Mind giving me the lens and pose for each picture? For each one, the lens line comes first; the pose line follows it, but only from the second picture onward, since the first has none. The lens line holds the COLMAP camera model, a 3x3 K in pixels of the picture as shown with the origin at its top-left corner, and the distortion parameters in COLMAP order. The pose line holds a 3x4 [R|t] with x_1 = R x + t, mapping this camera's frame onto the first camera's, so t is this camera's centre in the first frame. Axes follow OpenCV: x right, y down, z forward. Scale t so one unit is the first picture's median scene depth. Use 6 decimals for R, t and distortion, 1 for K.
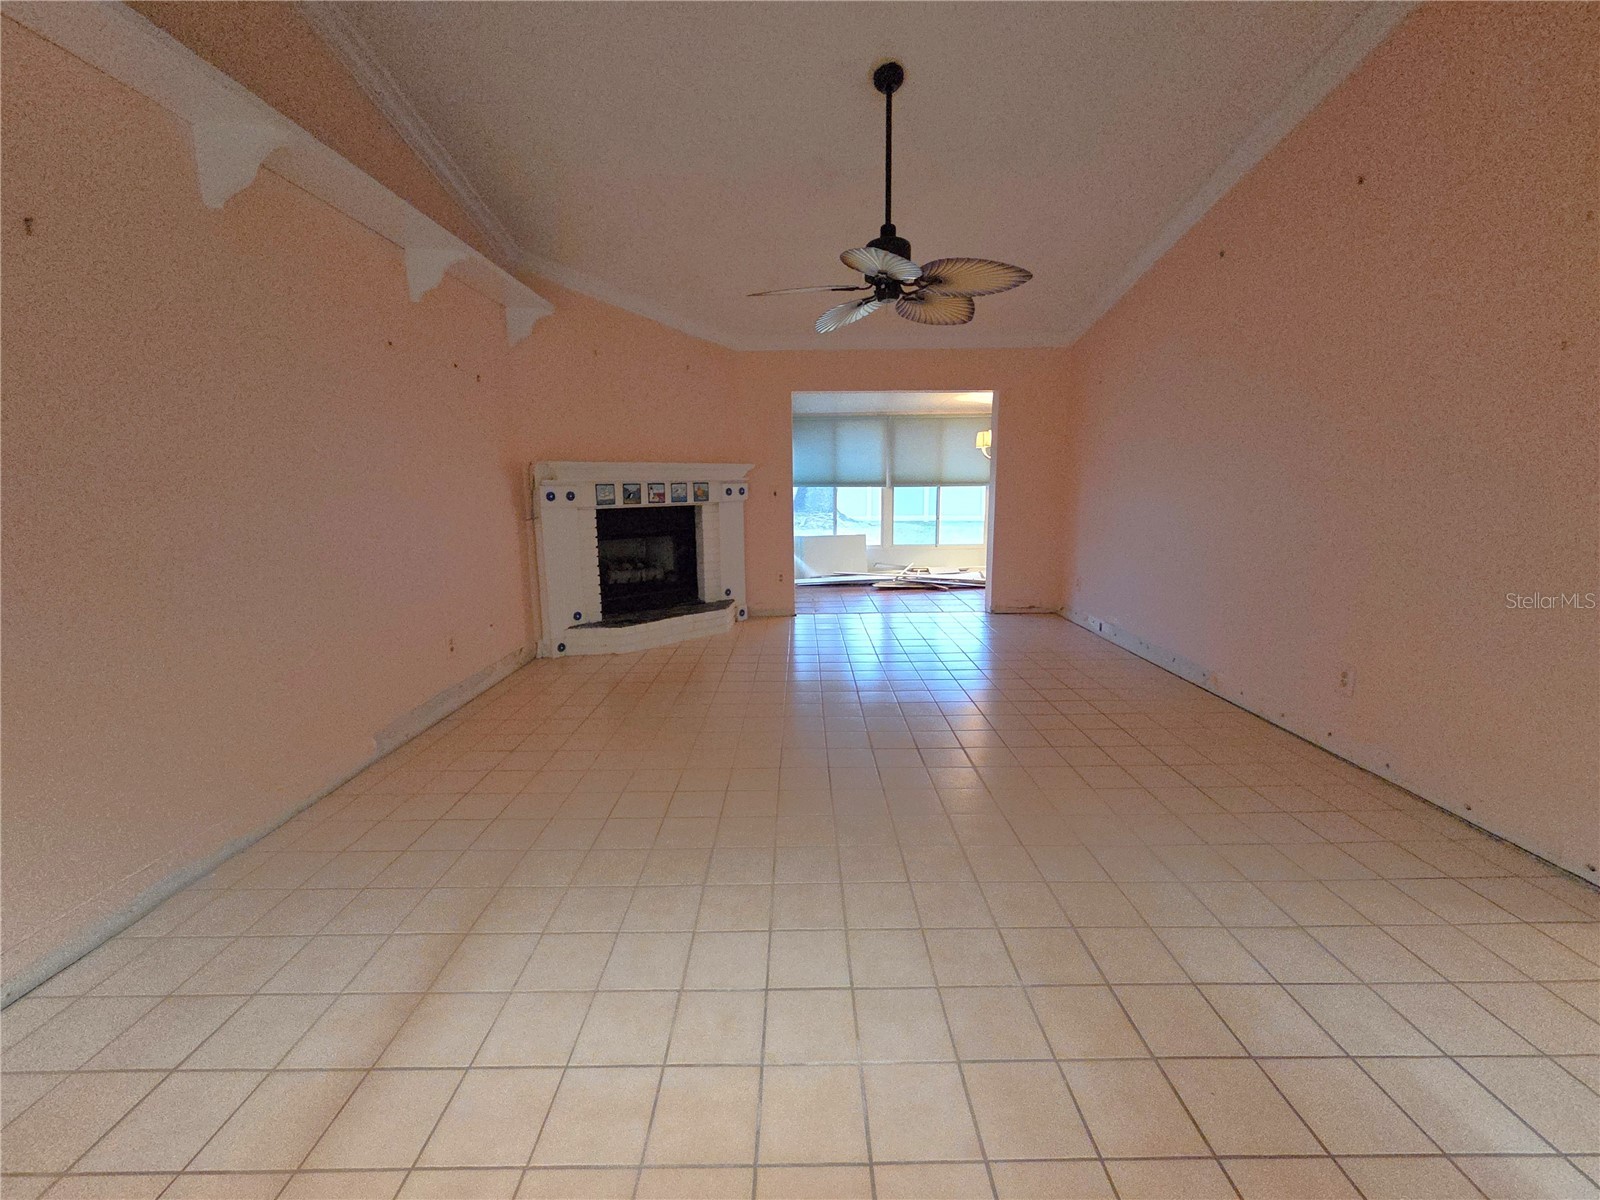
lens RADIAL K [[653.6, 0, 805.3], [0, 653.6, 595.8], [0, 0, 1]] dist [-0.000857, -0.000130]
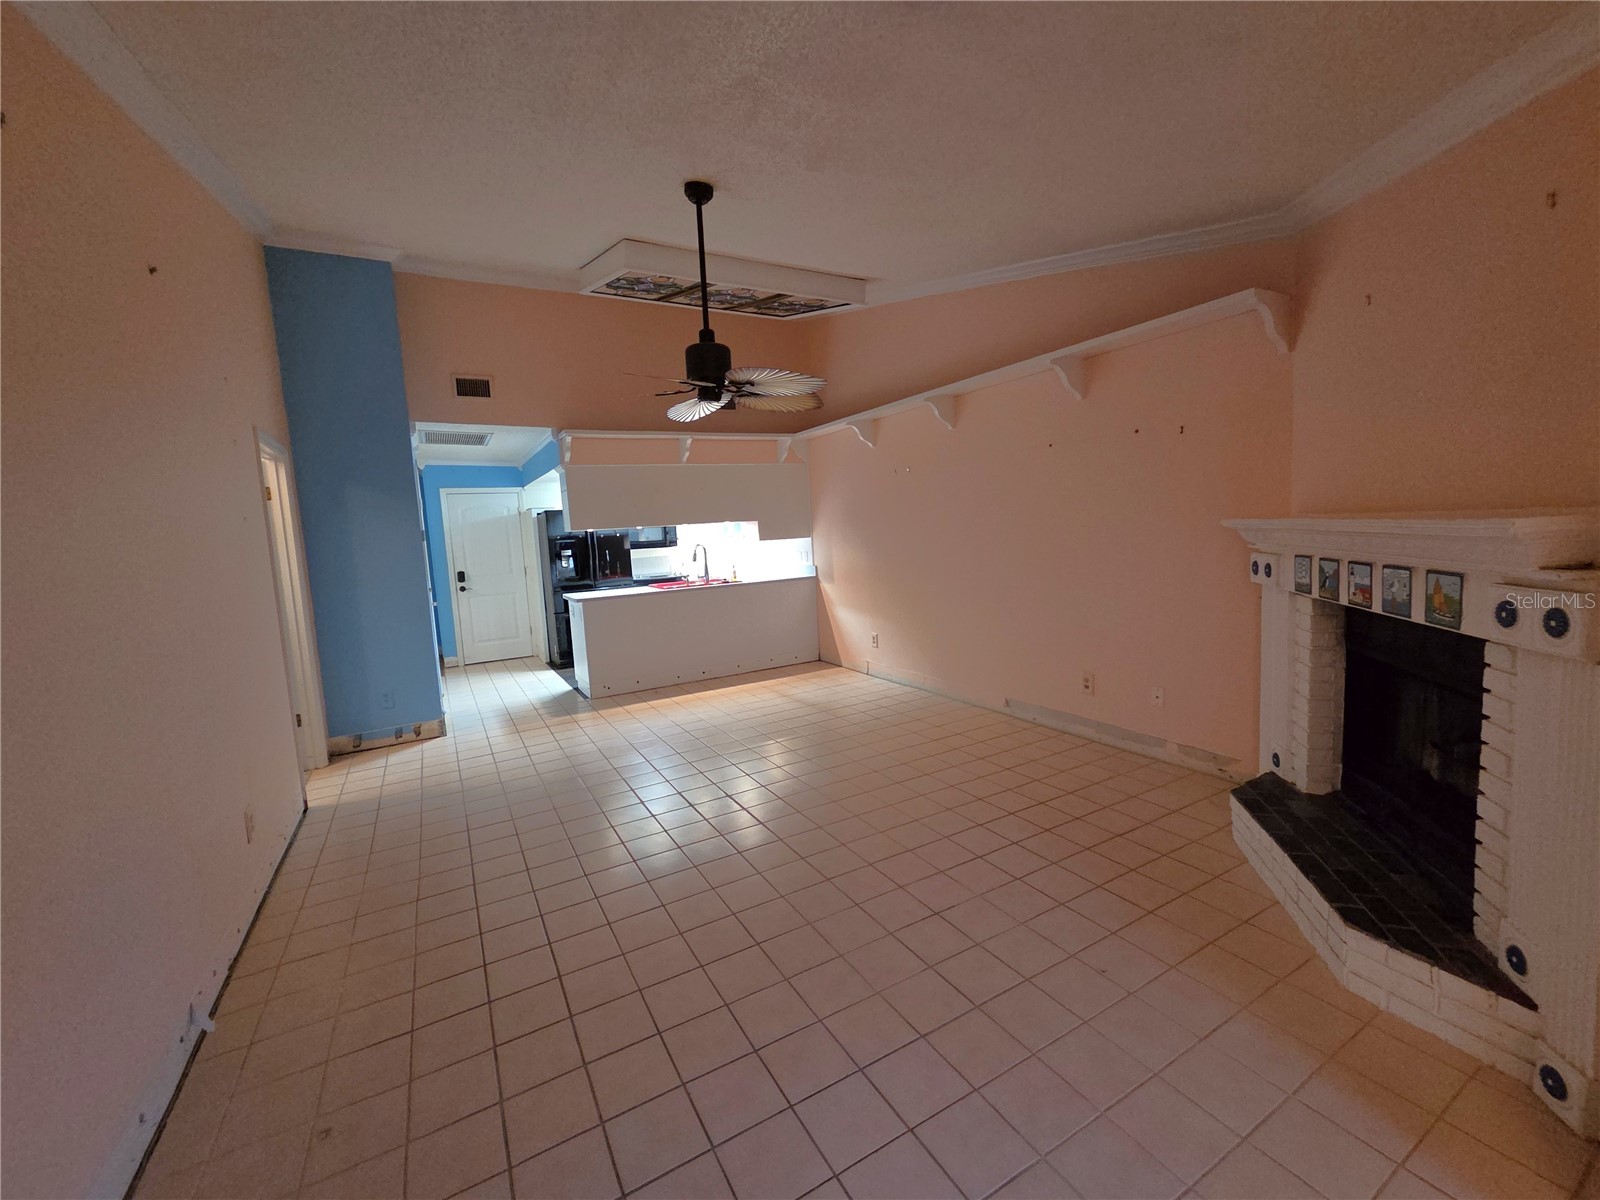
lens RADIAL K [[653.6, 0, 805.3], [0, 653.6, 595.8], [0, 0, 1]] dist [-0.000857, -0.000130]
pose [[-0.870807, 0.104432, -0.480406, 0.304379], [-0.025213, 0.966406, 0.255782, -0.250253], [0.490979, 0.234849, -0.838920, 1.176632]]
